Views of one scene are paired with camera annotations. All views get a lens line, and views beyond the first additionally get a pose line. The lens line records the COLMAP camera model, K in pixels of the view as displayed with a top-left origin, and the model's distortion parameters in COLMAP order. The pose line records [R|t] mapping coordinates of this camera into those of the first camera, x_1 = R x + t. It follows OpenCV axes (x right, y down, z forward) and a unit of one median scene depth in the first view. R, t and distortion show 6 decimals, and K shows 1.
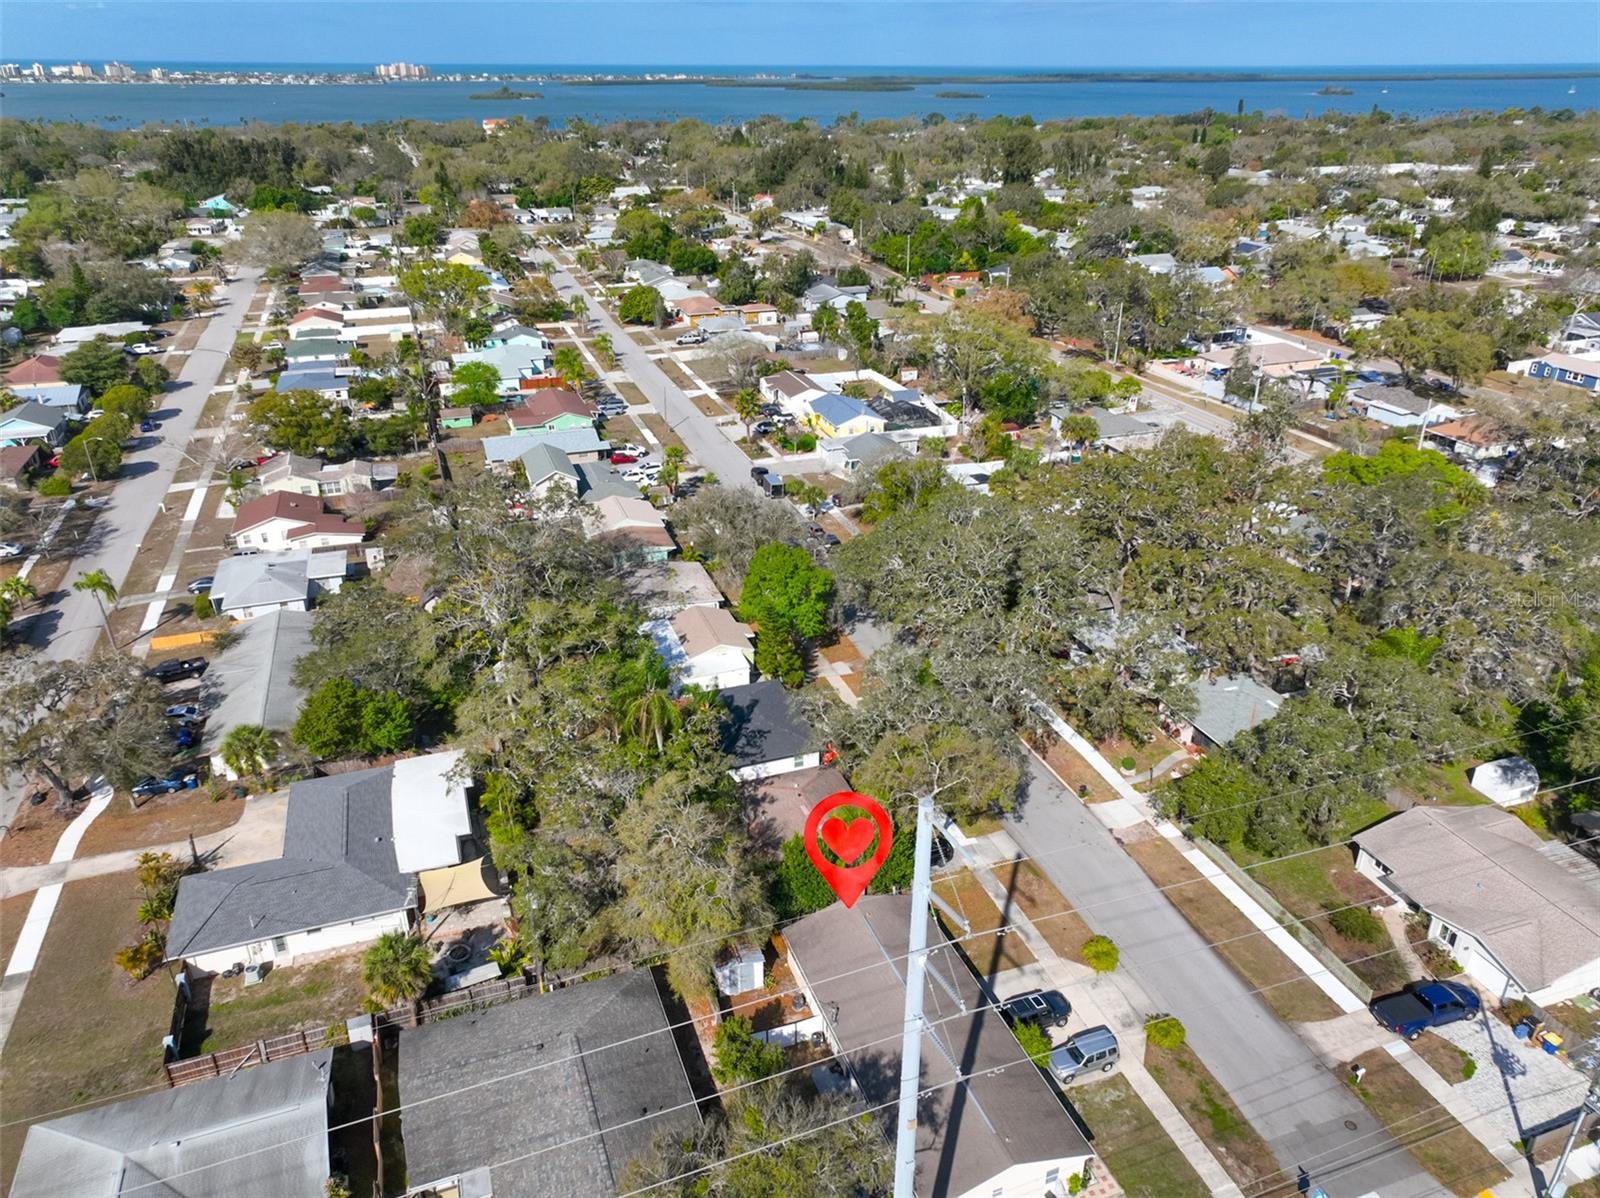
lens RADIAL K [[1117.4, 0, 806.5], [0, 1117.4, 594.6], [0, 0, 1]] dist [0.000130, 0.019558]
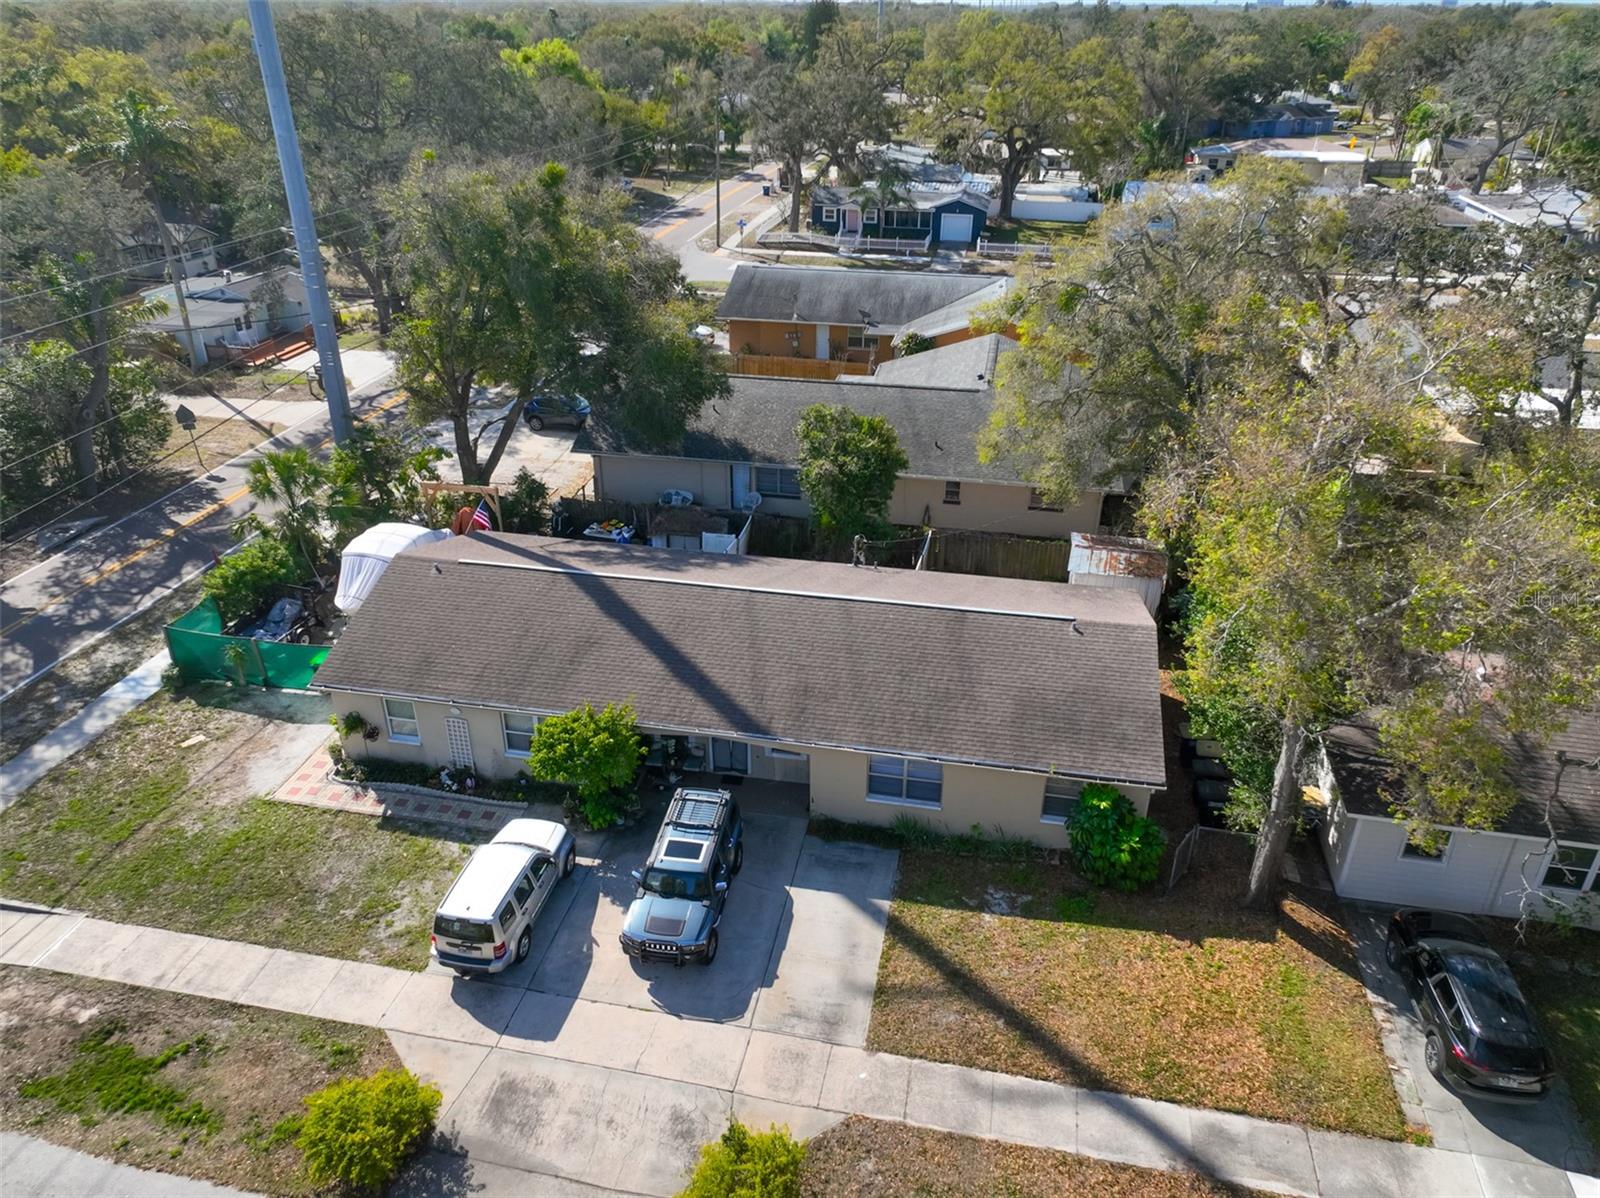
lens RADIAL K [[1117.4, 0, 806.5], [0, 1117.4, 594.6], [0, 0, 1]] dist [0.000130, 0.019558]
pose [[-0.520854, 0.390513, -0.759085, 0.159282], [-0.371942, 0.696564, 0.613561, 0.027239], [0.768355, 0.601912, -0.217560, 0.395658]]
